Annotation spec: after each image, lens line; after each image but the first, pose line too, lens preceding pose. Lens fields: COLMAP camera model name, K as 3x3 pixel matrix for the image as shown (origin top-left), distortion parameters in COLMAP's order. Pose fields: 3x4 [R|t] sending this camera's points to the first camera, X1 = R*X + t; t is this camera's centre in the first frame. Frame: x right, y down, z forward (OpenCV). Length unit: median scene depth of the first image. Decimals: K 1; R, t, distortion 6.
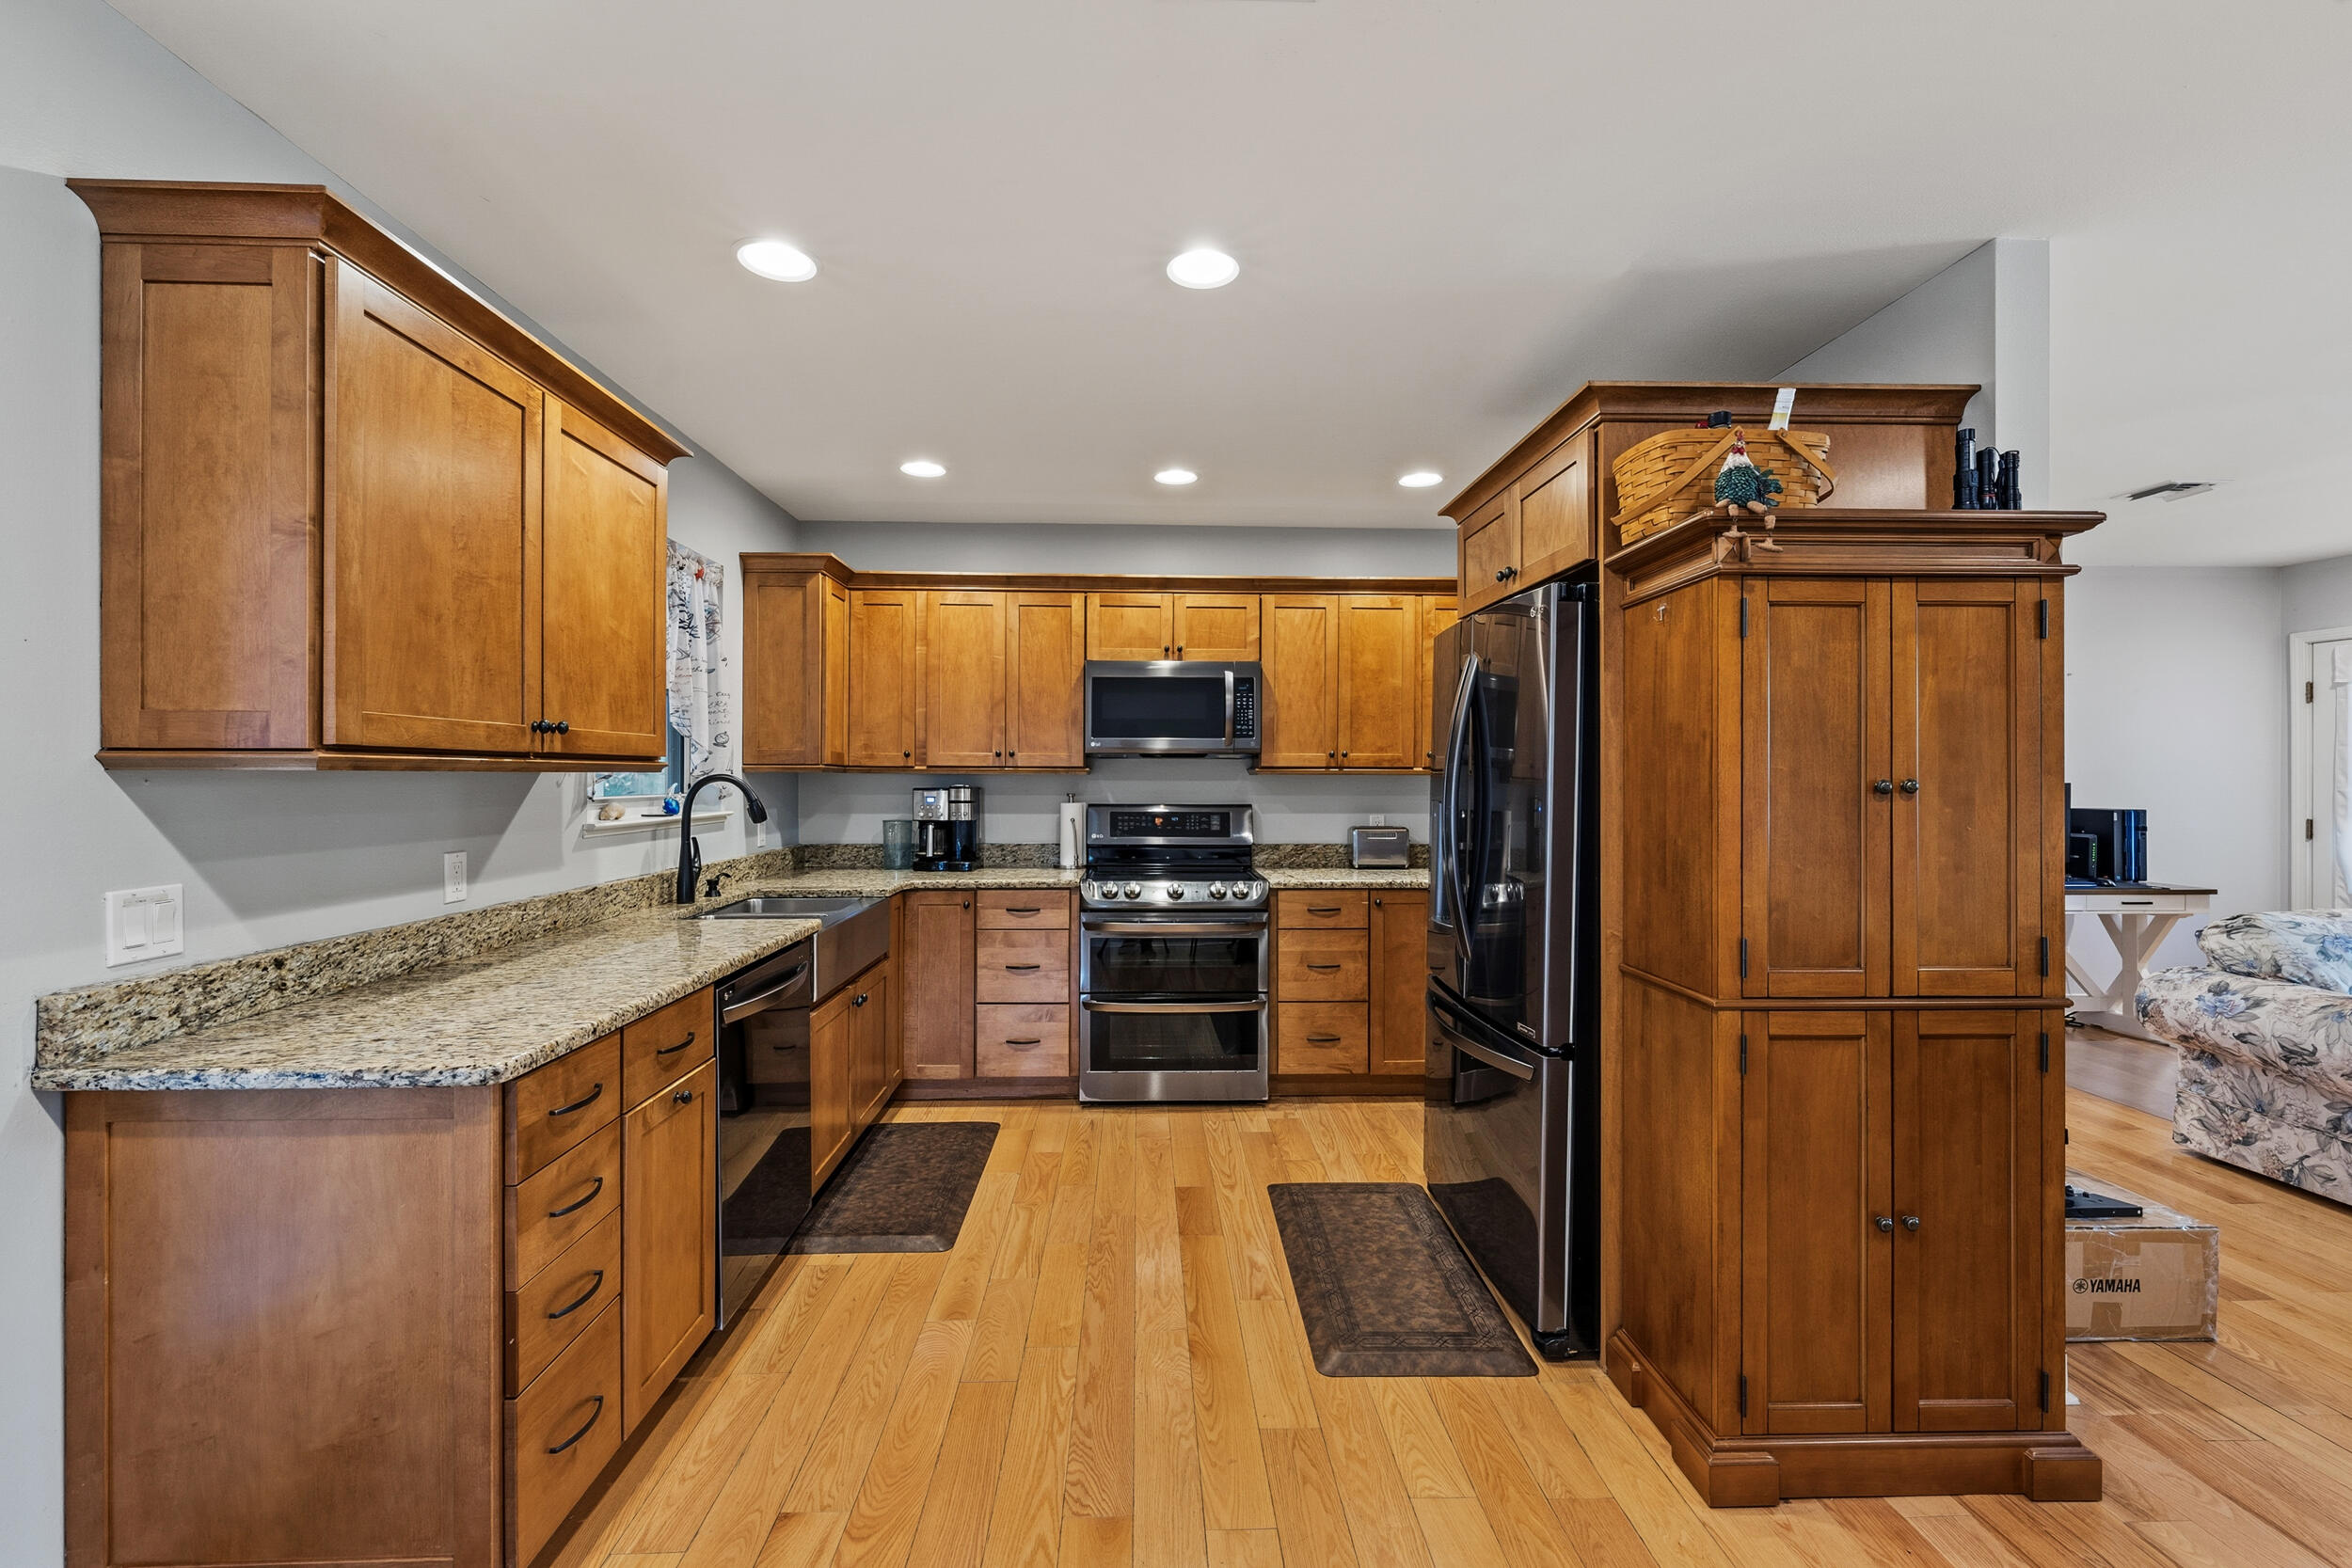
lens RADIAL K [[976.5, 0, 1176.0], [0, 976.5, 784.0], [0, 0, 1]] dist [-0.001423, 0.000284]
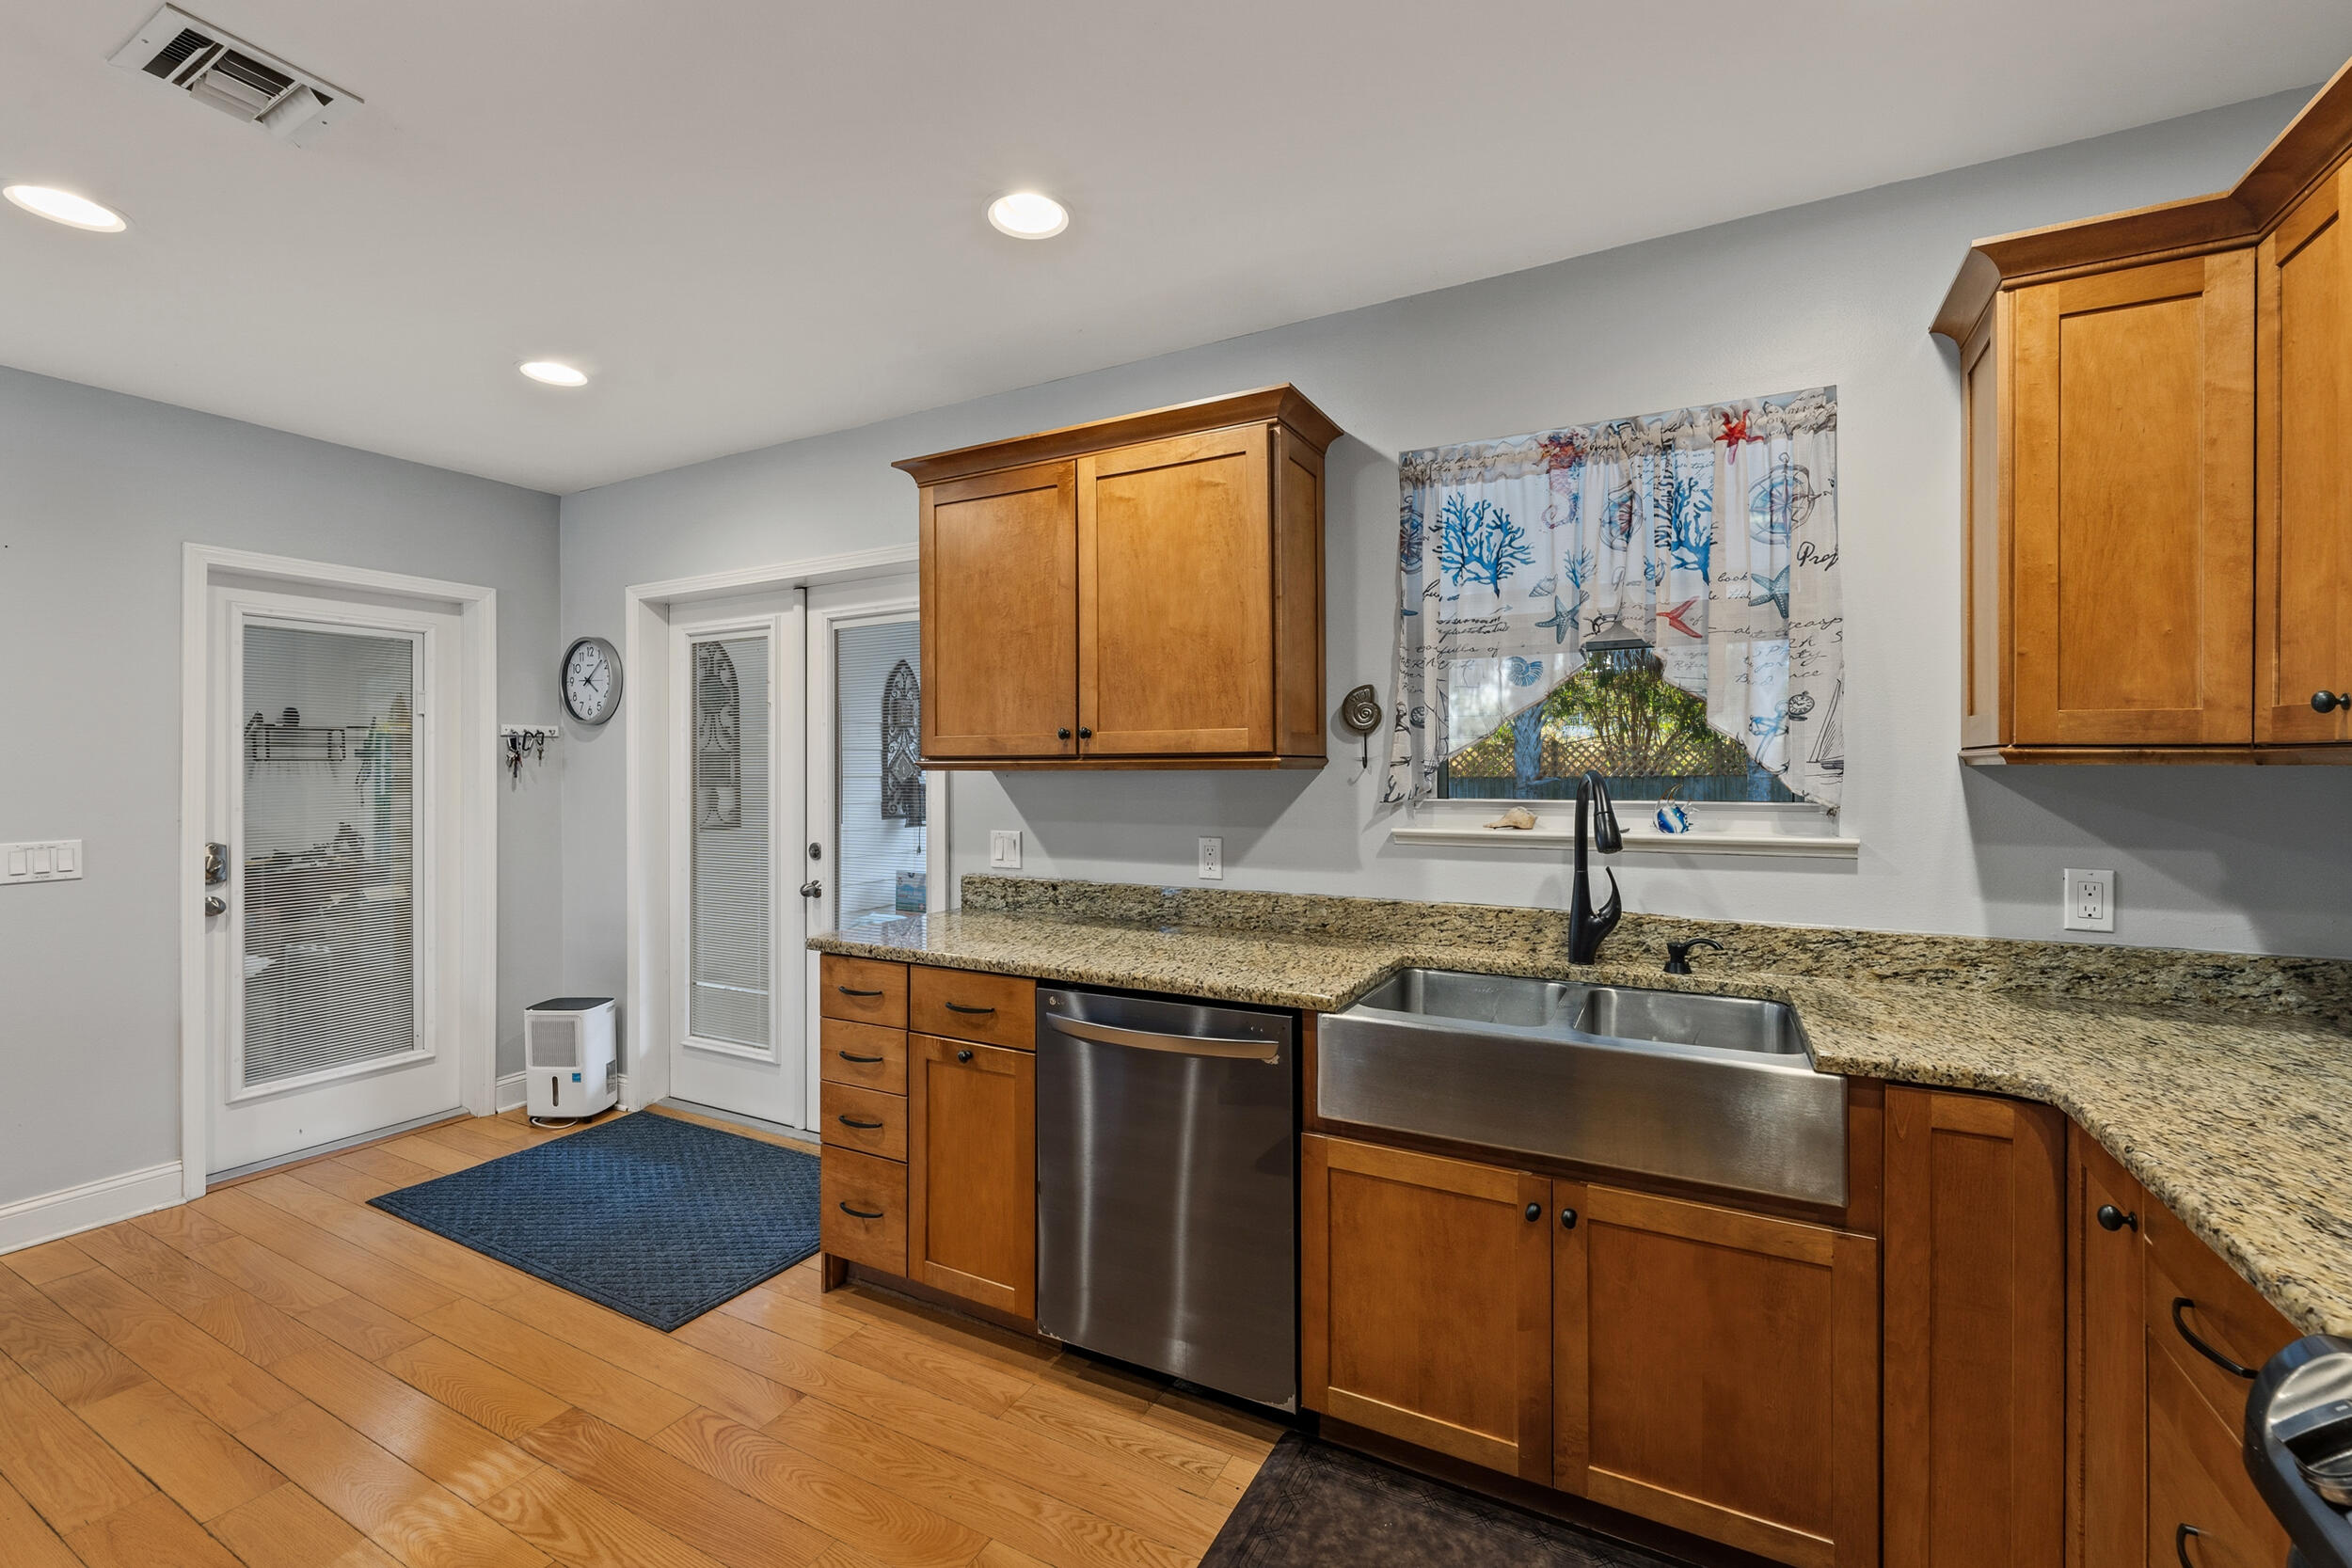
lens RADIAL K [[987.1, 0, 1167.3], [0, 987.1, 774.1], [0, 0, 1]] dist [-0.001121, 0.000050]
pose [[-0.510533, 0.003020, -0.859853, 0.380820], [-0.005651, 0.999960, 0.006867, -0.018181], [0.859840, 0.008365, -0.510495, 1.840950]]
